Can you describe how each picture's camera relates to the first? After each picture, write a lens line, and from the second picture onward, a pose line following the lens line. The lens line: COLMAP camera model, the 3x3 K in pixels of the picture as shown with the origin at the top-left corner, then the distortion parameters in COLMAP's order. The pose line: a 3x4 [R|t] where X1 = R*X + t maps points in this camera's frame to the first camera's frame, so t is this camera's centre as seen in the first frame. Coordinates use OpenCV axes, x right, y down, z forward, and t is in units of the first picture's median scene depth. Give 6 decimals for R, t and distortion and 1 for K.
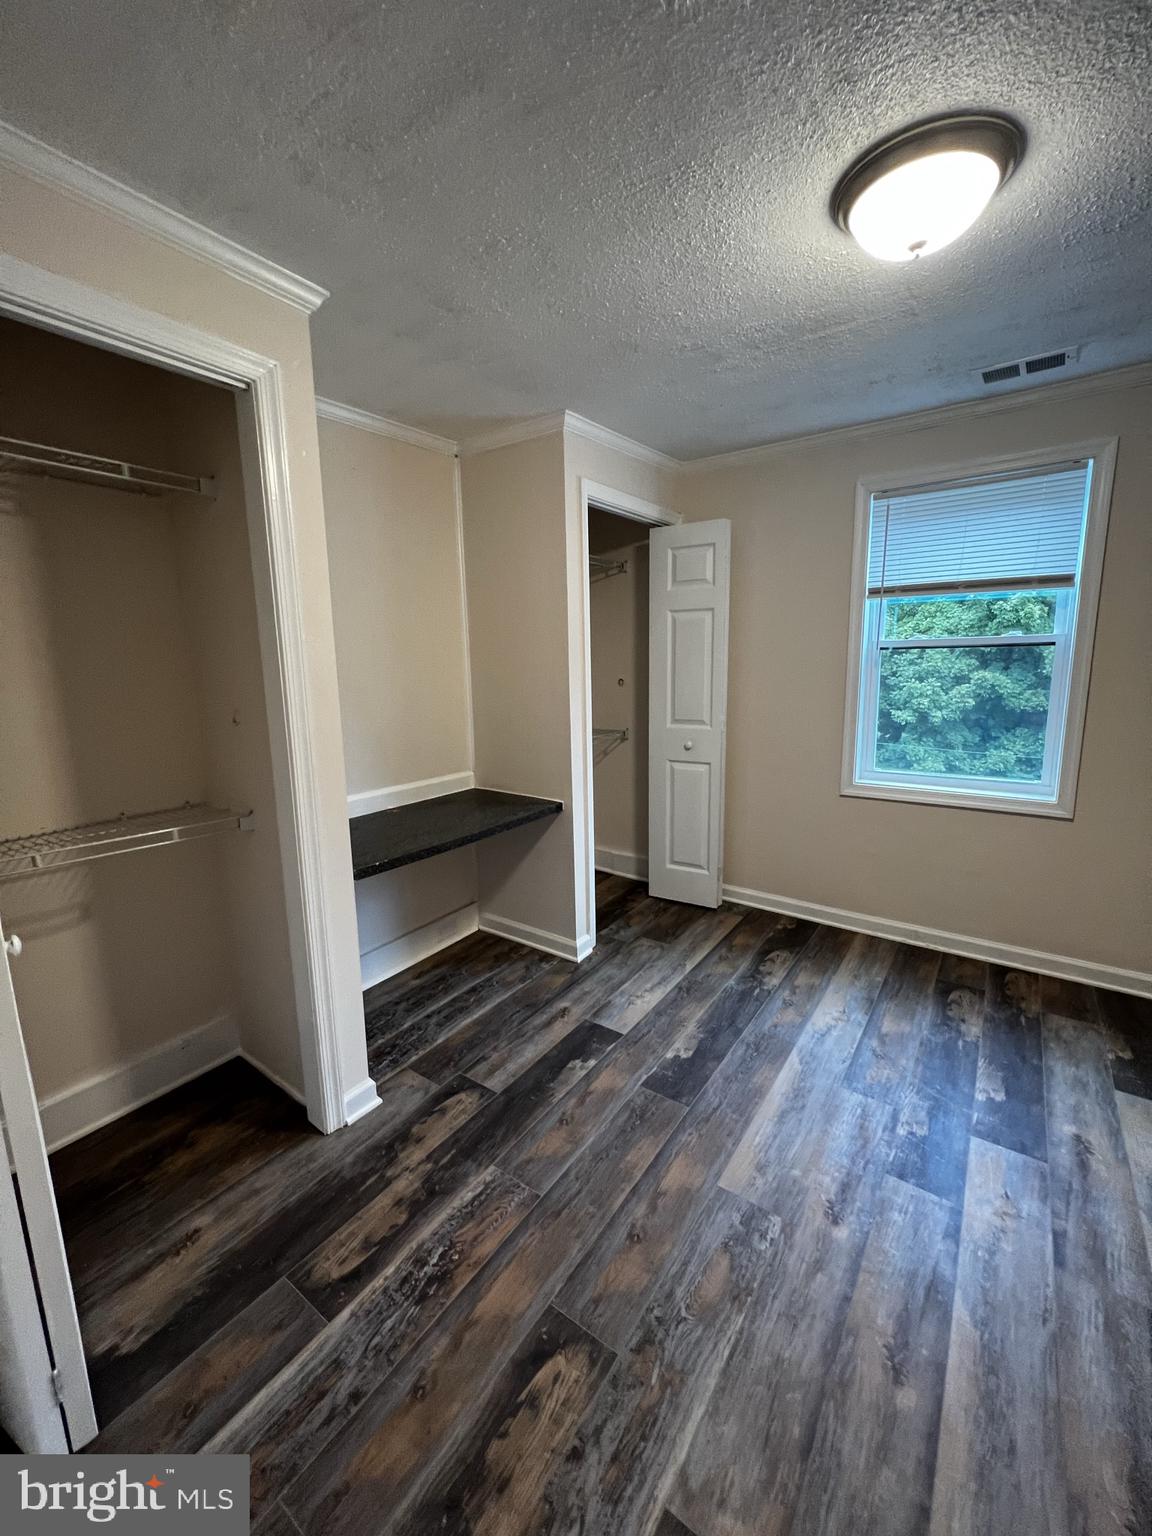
lens RADIAL K [[611.7, 0, 576.0], [0, 611.7, 768.0], [0, 0, 1]] dist [-0.000244, 0.000684]
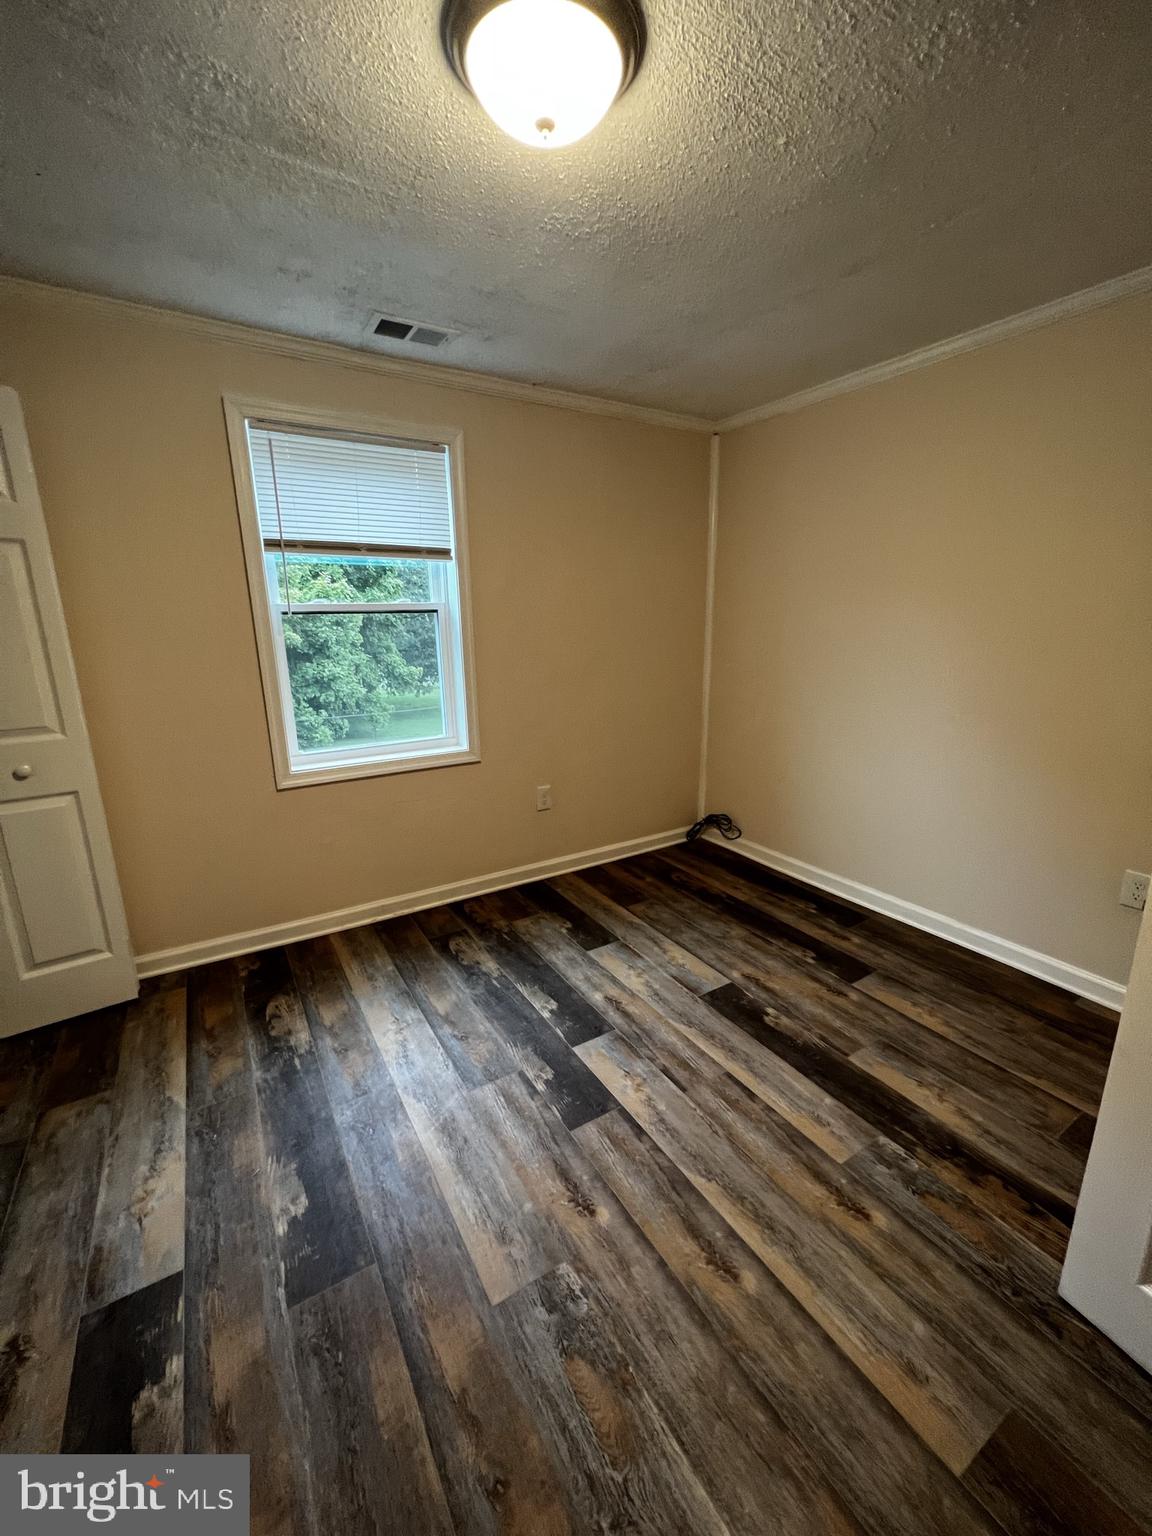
lens RADIAL K [[611.7, 0, 576.0], [0, 611.7, 768.0], [0, 0, 1]] dist [-0.000244, 0.000684]
pose [[0.388348, -0.206048, 0.898182, -0.199534], [0.167429, 0.974236, 0.151103, -0.056029], [-0.906175, 0.091701, 0.412840, 0.369907]]
